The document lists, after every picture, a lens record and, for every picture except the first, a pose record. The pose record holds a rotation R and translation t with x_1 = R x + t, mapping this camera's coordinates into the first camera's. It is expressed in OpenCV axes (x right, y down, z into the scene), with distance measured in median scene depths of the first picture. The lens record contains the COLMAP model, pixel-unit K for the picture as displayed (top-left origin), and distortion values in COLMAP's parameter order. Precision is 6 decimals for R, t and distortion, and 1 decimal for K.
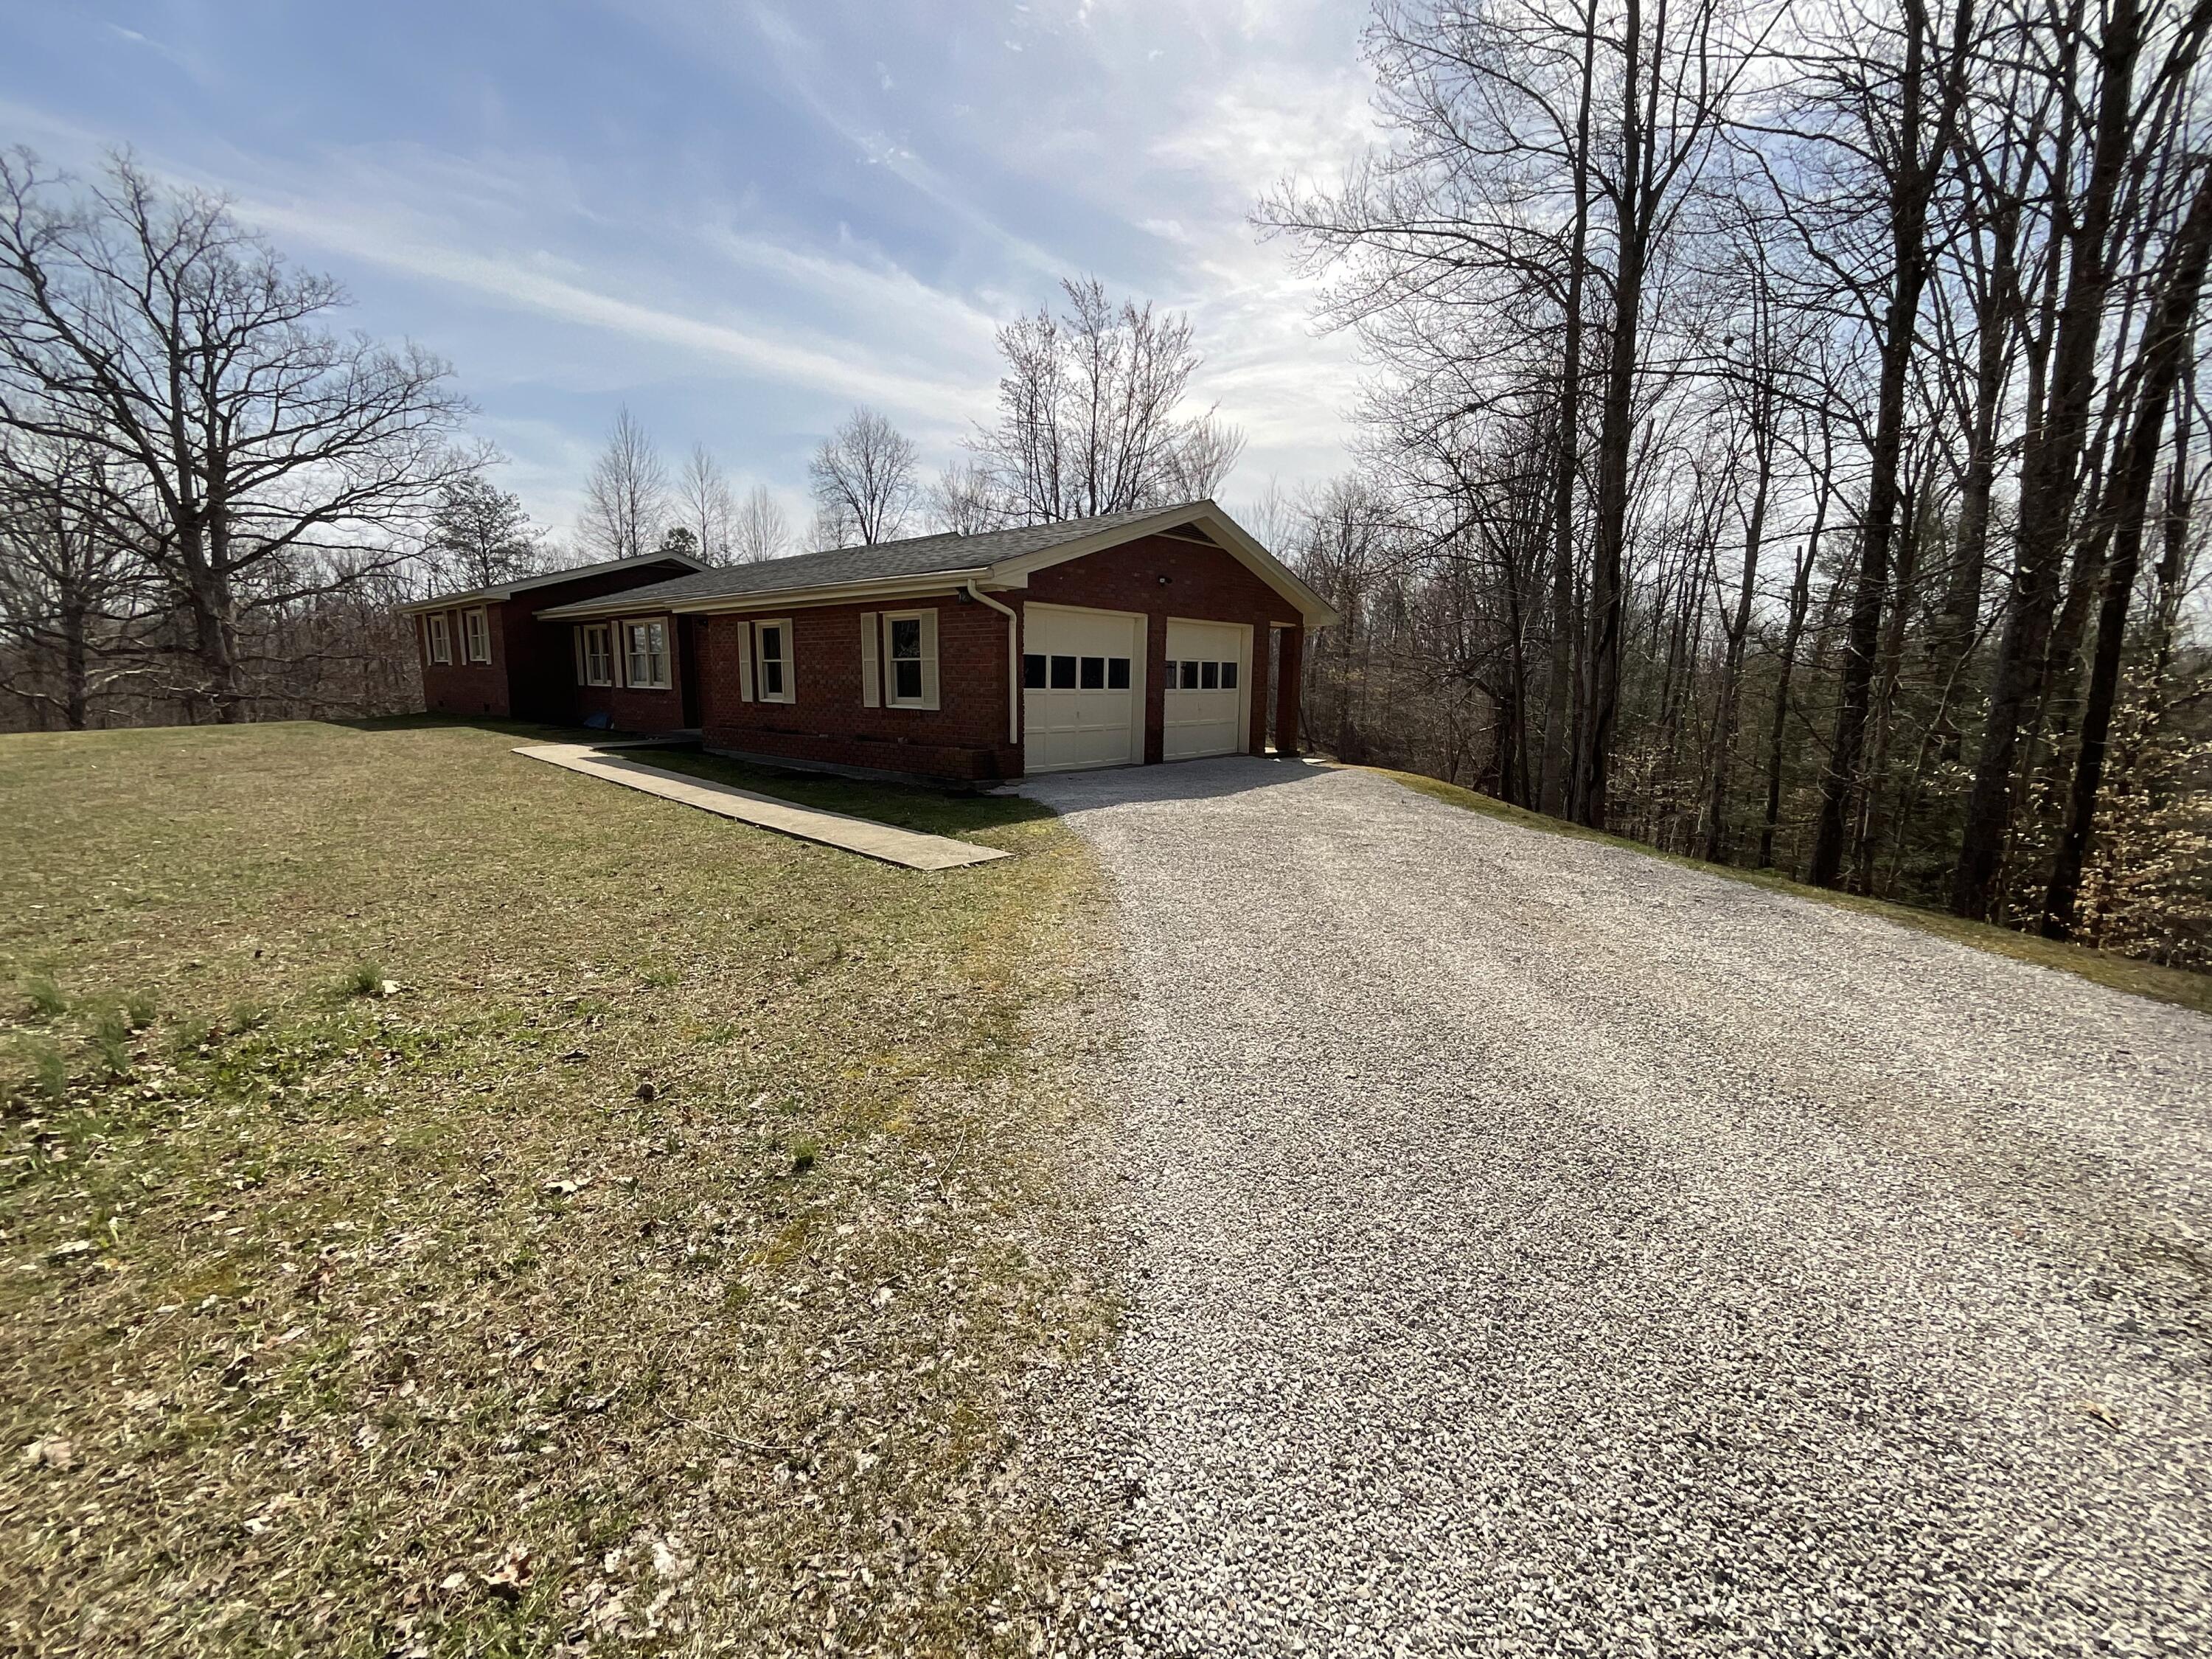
lens RADIAL K [[893.0, 0, 1106.0], [0, 893.0, 829.5], [0, 0, 1]] dist [0.001899, -0.005621]
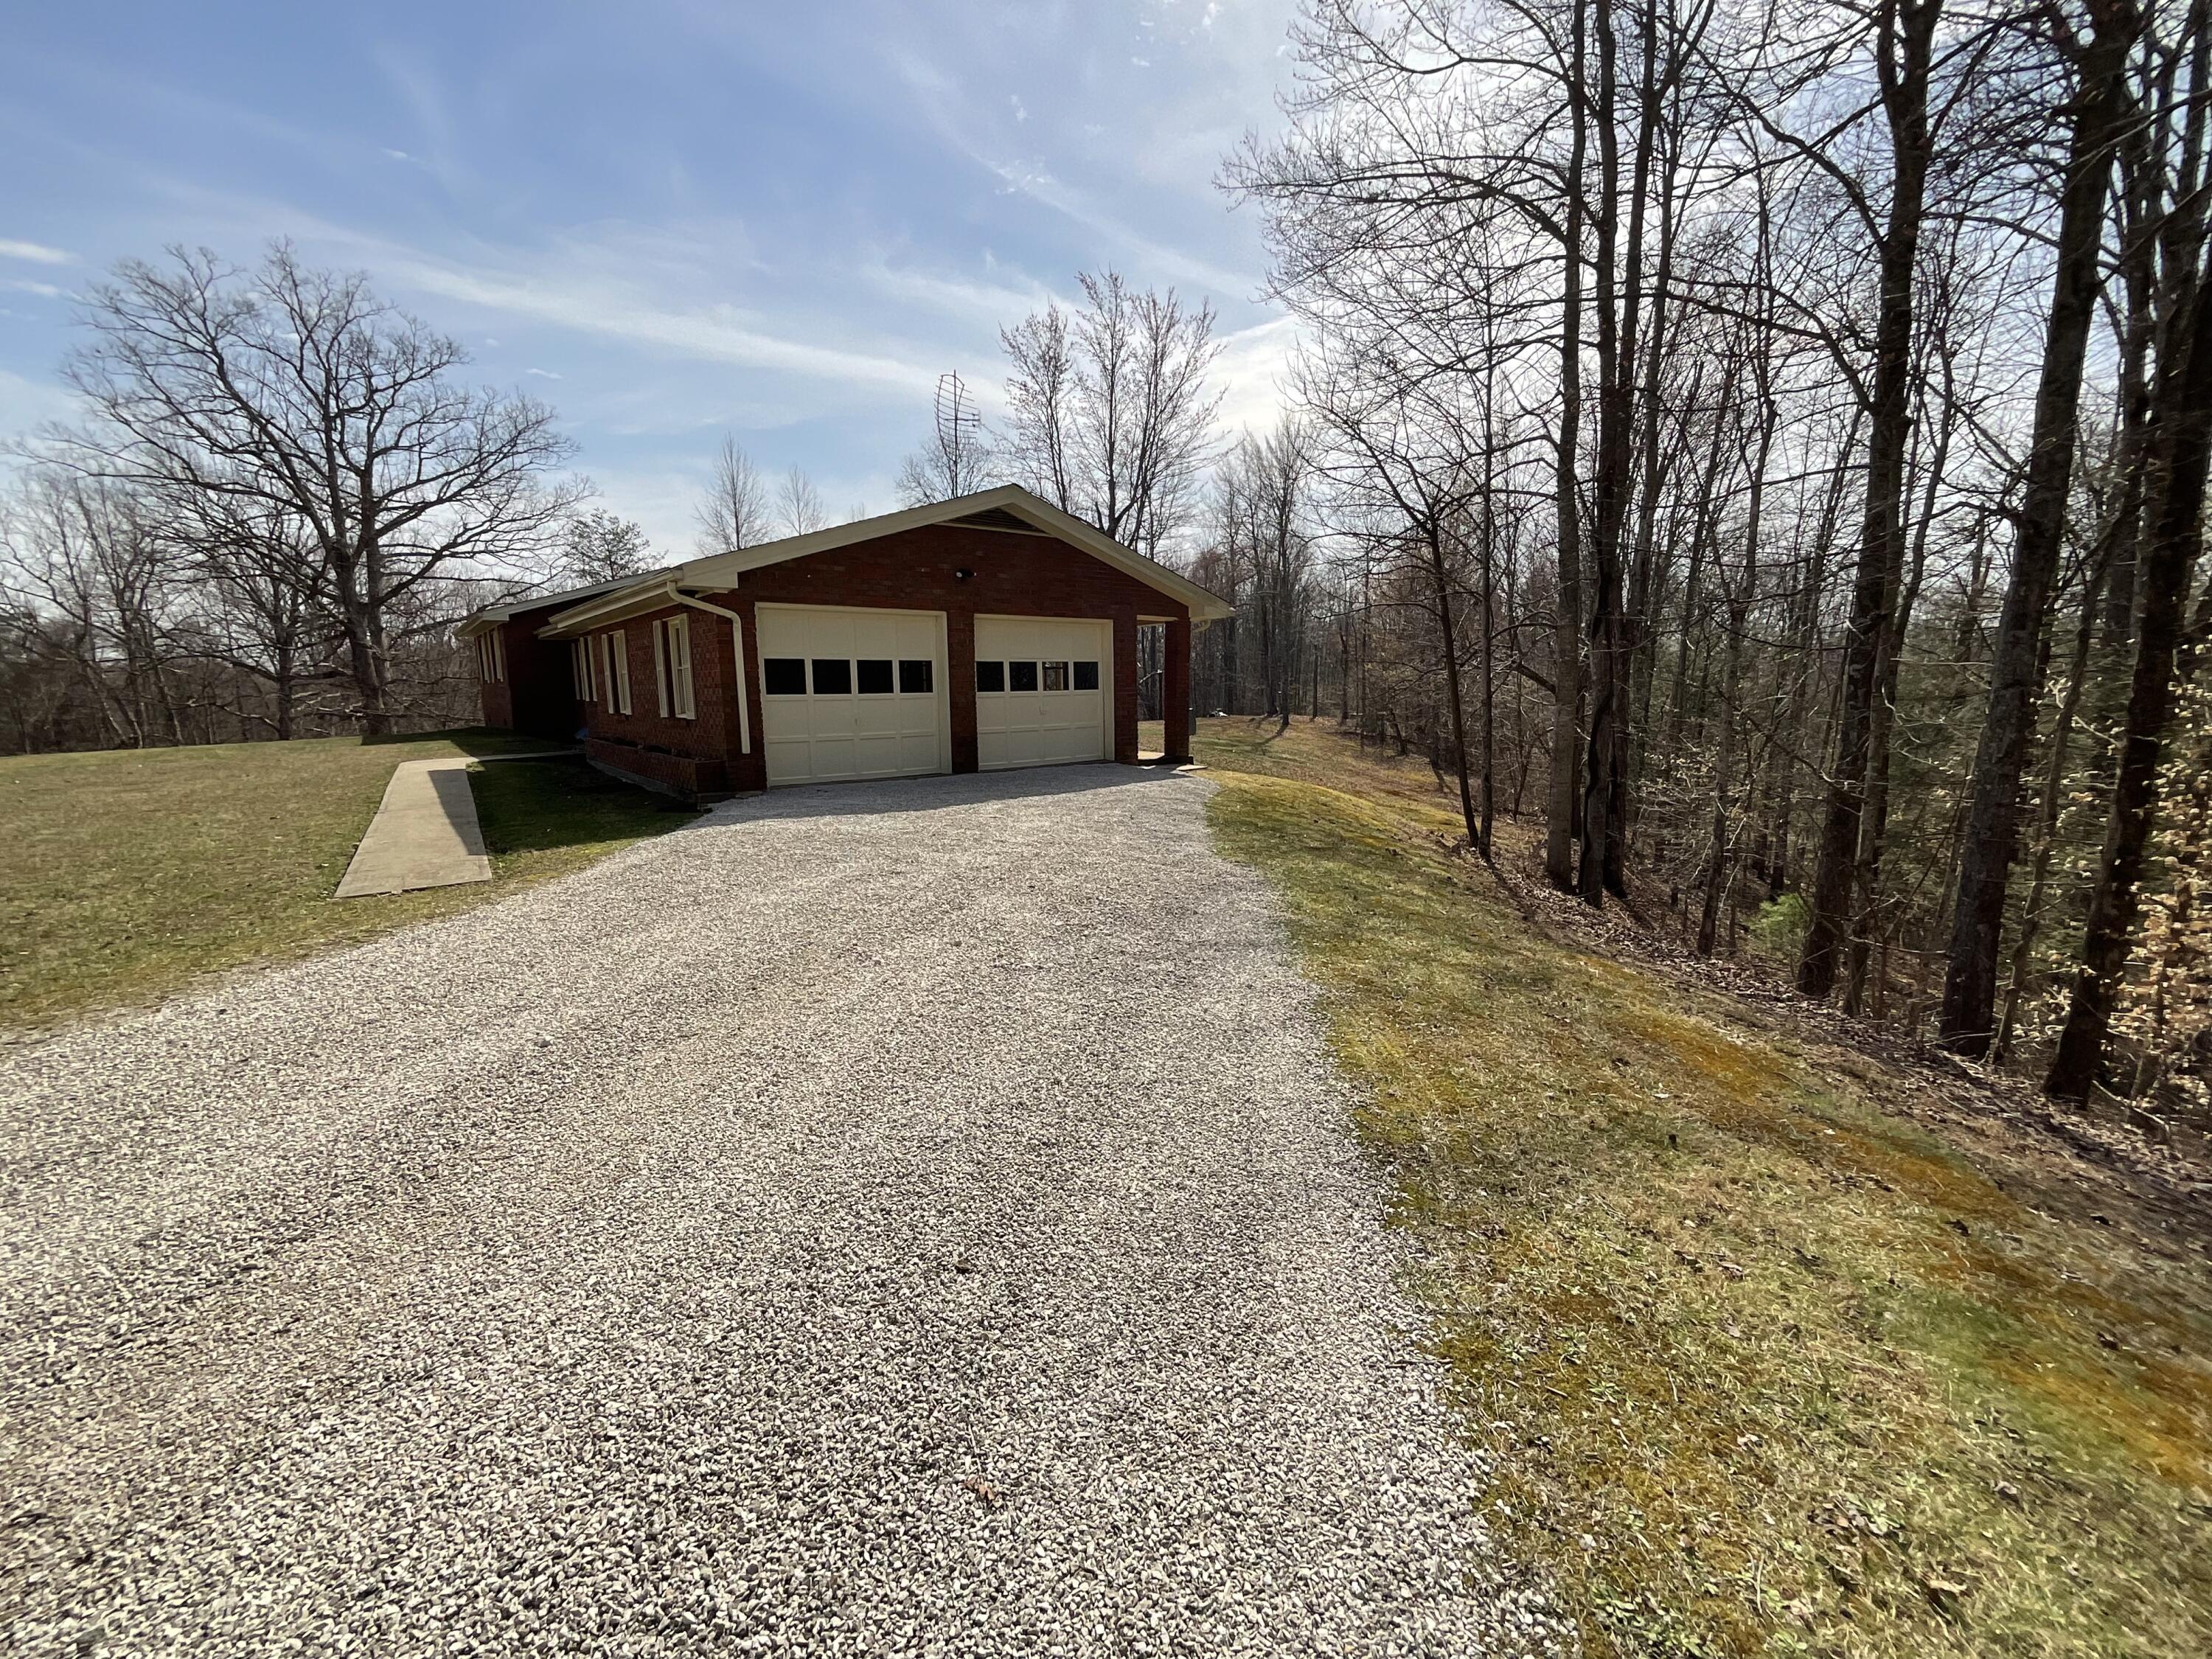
lens RADIAL K [[877.4, 0, 1106.0], [0, 877.4, 829.5], [0, 0, 1]] dist [-0.001959, -0.005162]
pose [[0.984769, 0.005831, -0.173770, 0.316086], [-0.005427, 0.999981, 0.002802, -0.015314], [0.173783, -0.001816, 0.984782, 0.111093]]
